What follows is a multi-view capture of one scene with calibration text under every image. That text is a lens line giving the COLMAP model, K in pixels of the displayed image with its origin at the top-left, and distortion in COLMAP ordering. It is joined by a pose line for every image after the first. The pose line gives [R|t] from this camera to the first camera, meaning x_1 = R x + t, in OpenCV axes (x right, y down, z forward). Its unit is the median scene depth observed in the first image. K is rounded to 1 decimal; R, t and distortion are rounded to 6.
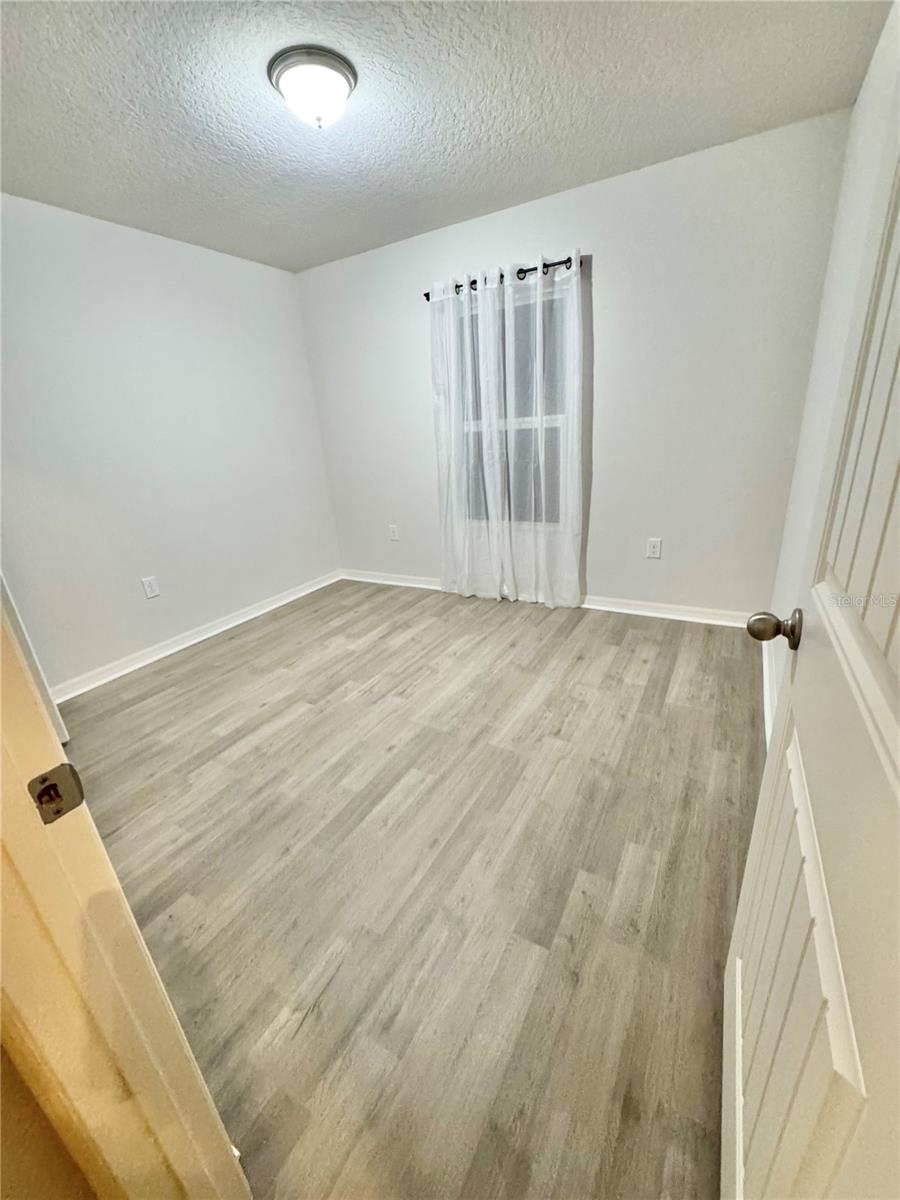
lens RADIAL K [[478.2, 0, 451.9], [0, 478.2, 600.4], [0, 0, 1]] dist [-0.002655, -0.000206]
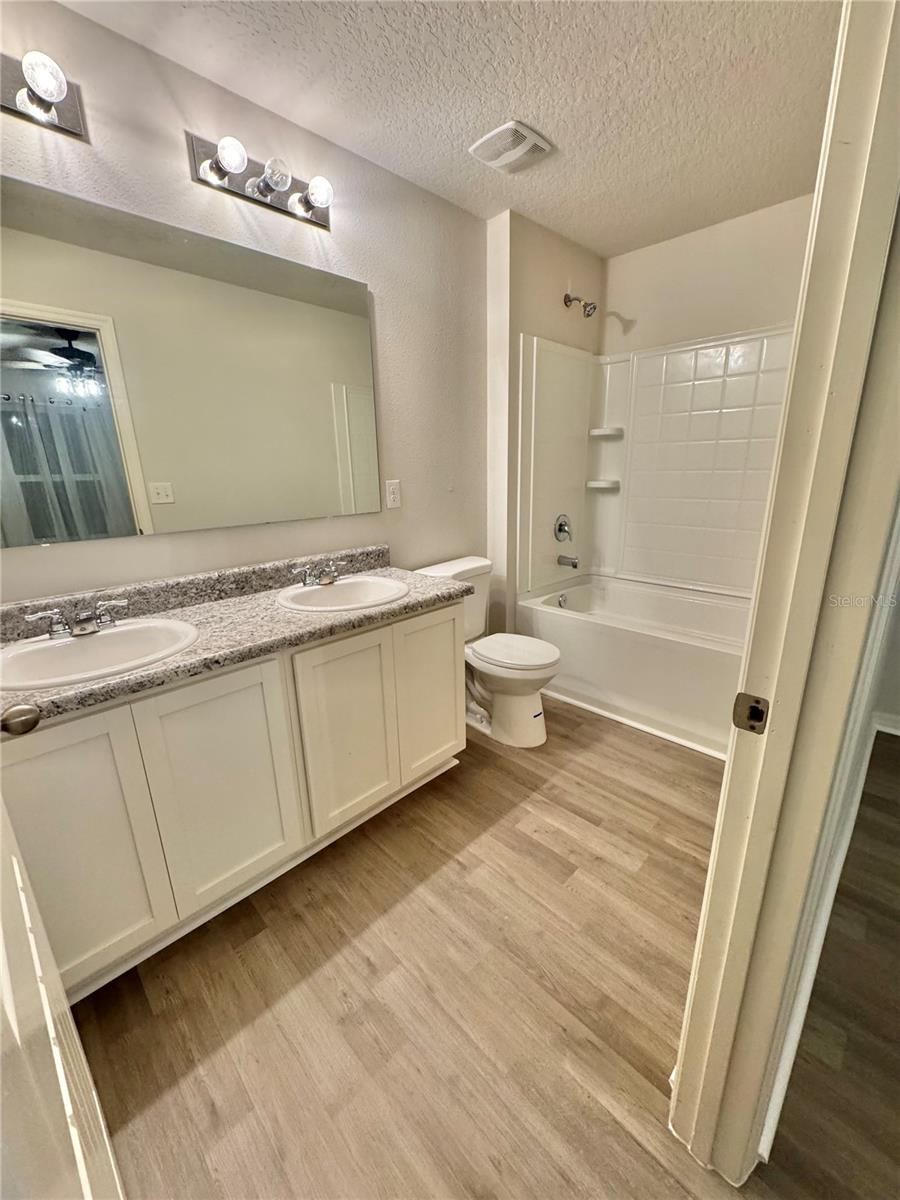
lens RADIAL K [[478.2, 0, 451.9], [0, 478.2, 600.4], [0, 0, 1]] dist [-0.002655, -0.000206]
pose [[0.273264, -0.202848, 0.940308, -0.924361], [0.327454, 0.938749, 0.107350, -0.179781], [-0.904489, 0.278573, 0.322950, 0.683742]]
